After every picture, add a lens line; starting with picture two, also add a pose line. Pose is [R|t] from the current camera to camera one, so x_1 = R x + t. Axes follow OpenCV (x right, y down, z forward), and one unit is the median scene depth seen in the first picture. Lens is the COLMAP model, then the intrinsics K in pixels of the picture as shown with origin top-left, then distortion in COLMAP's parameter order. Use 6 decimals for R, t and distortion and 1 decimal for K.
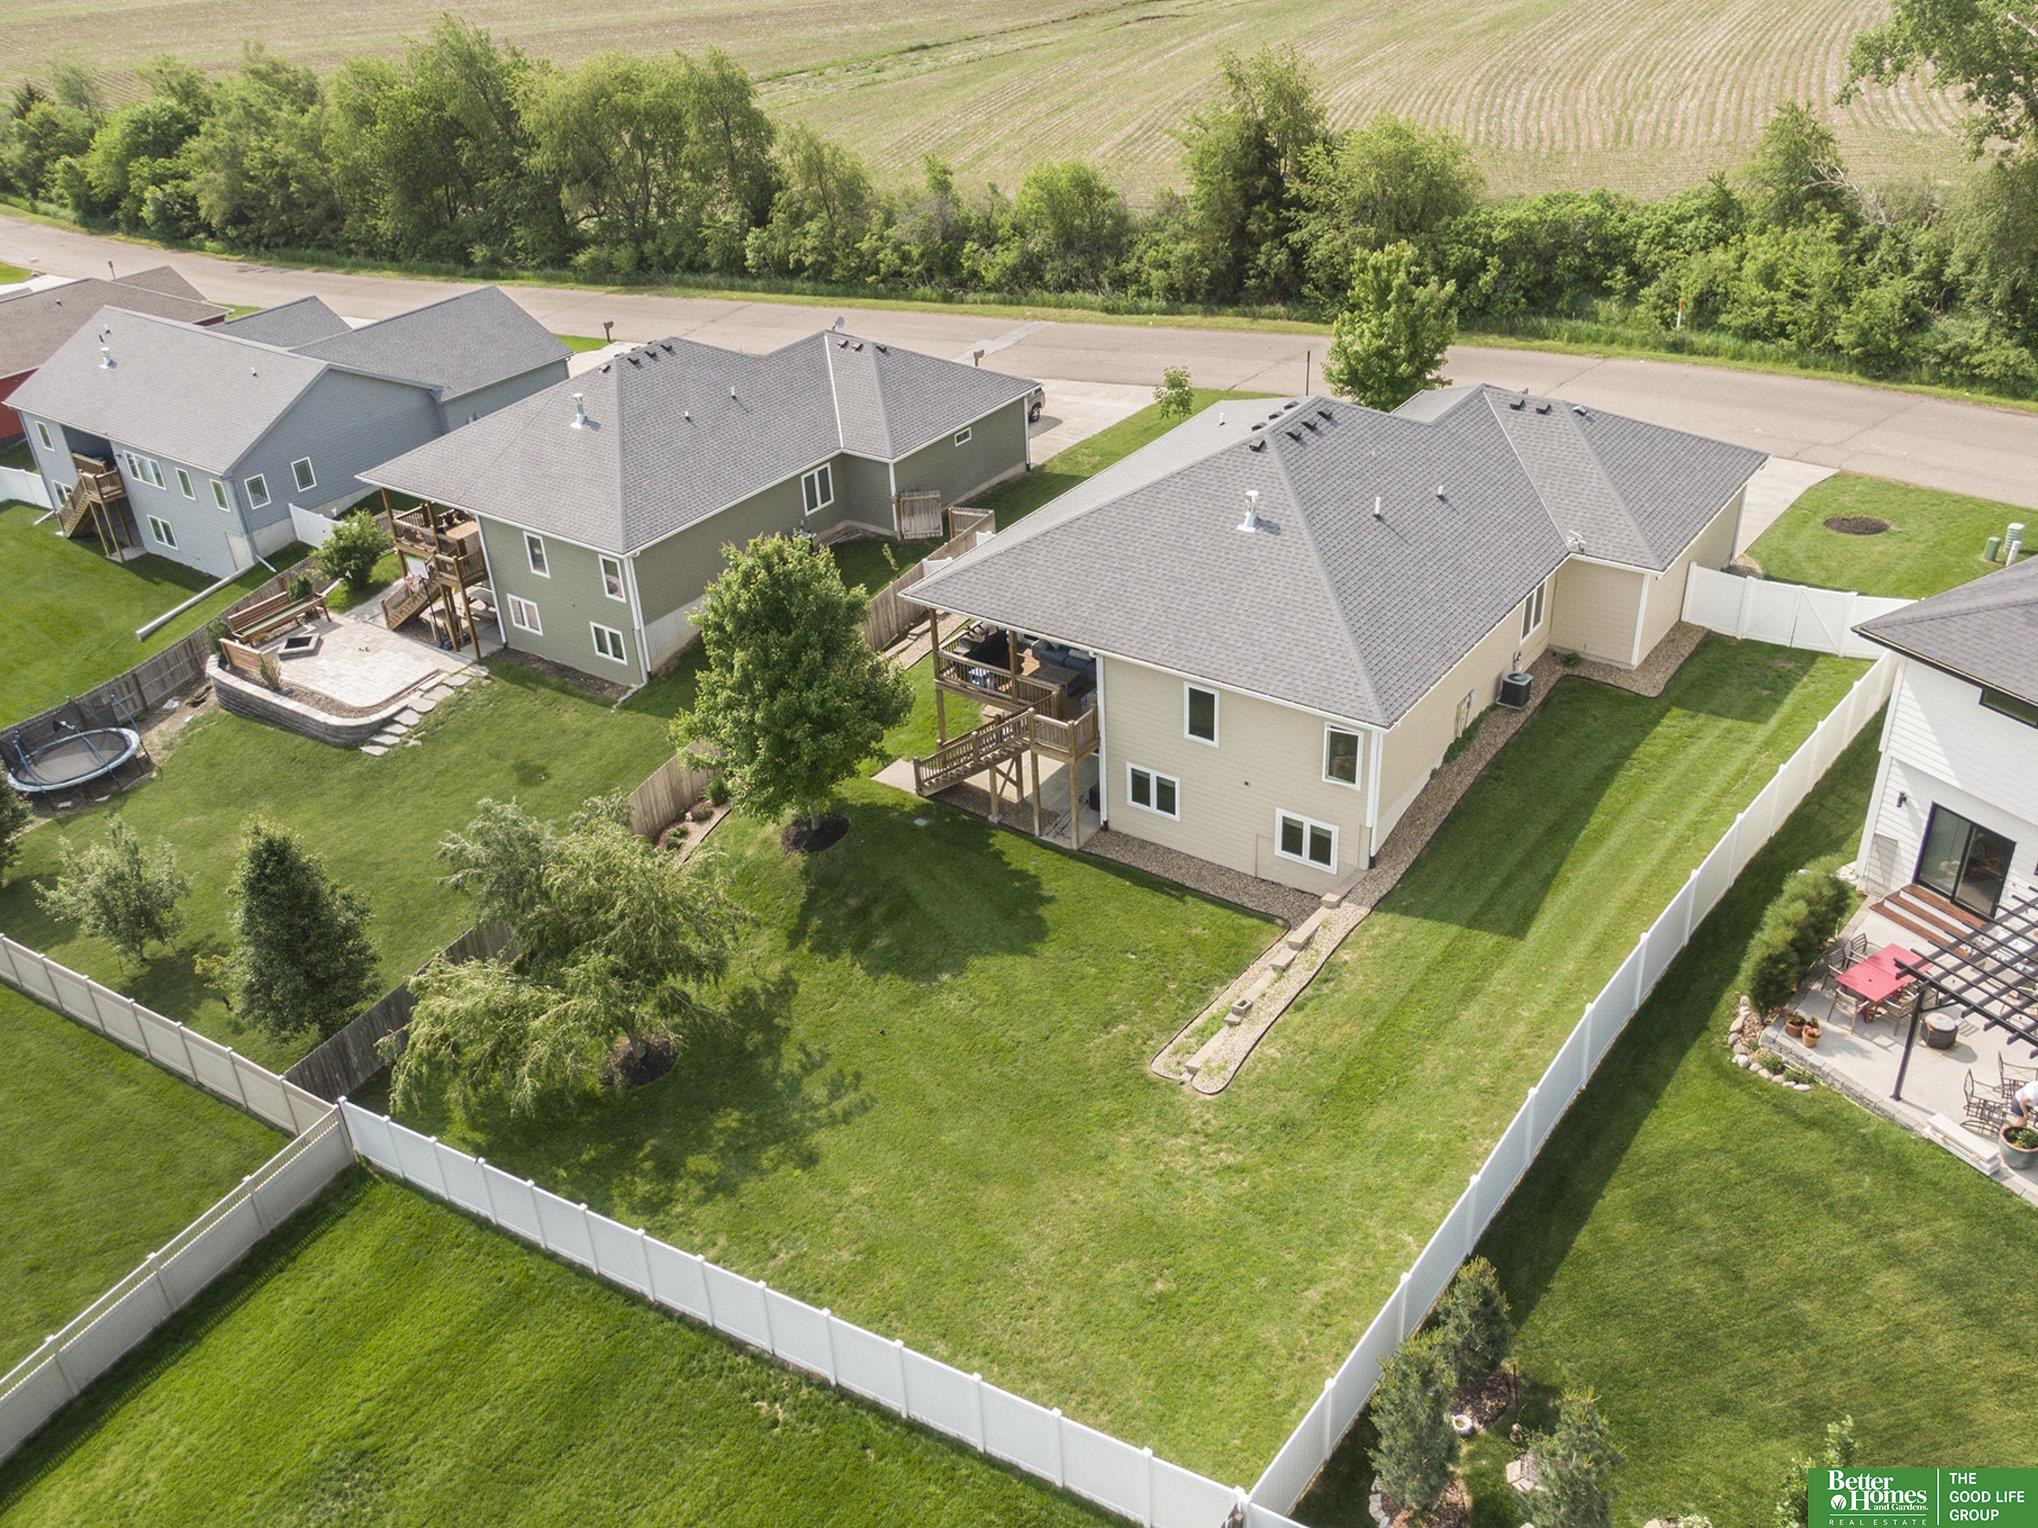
lens RADIAL K [[1733.2, 0, 1019.0], [0, 1733.2, 764.0], [0, 0, 1]] dist [0.032150, -0.046553]
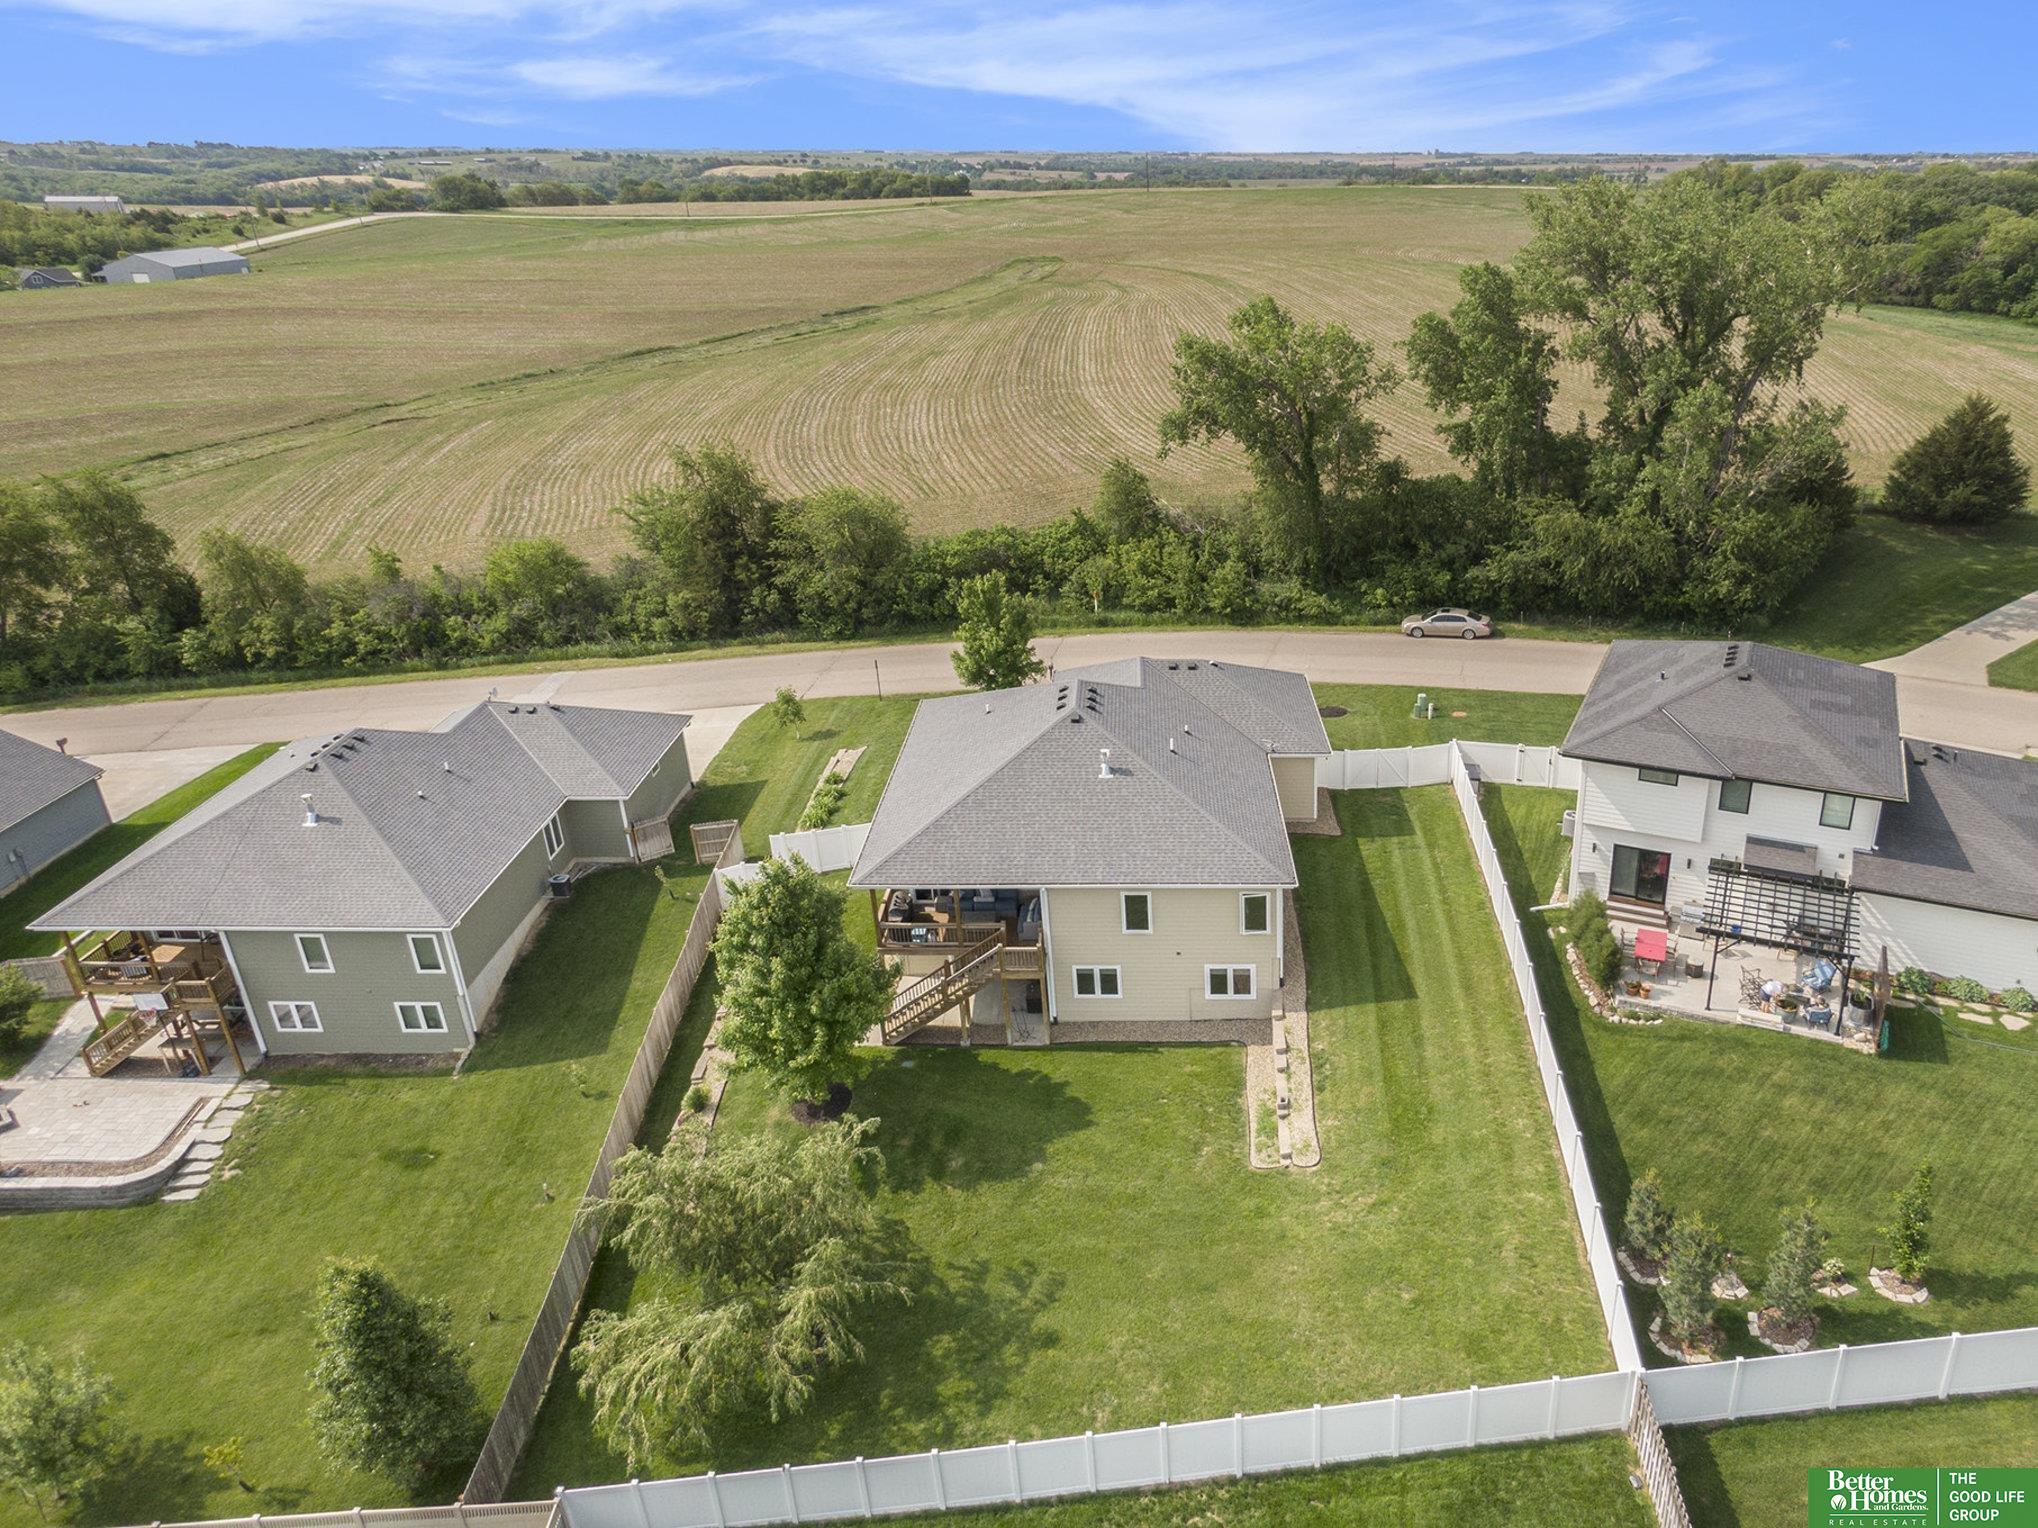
lens RADIAL K [[1448.7, 0, 1042.9], [0, 1448.7, 754.9], [0, 0, 1]] dist [0.037737, -0.060669]
pose [[0.814541, -0.172983, 0.553715, -0.380971], [0.262034, 0.961294, -0.085153, -0.047522], [-0.517553, 0.214453, 0.828341, 0.052068]]
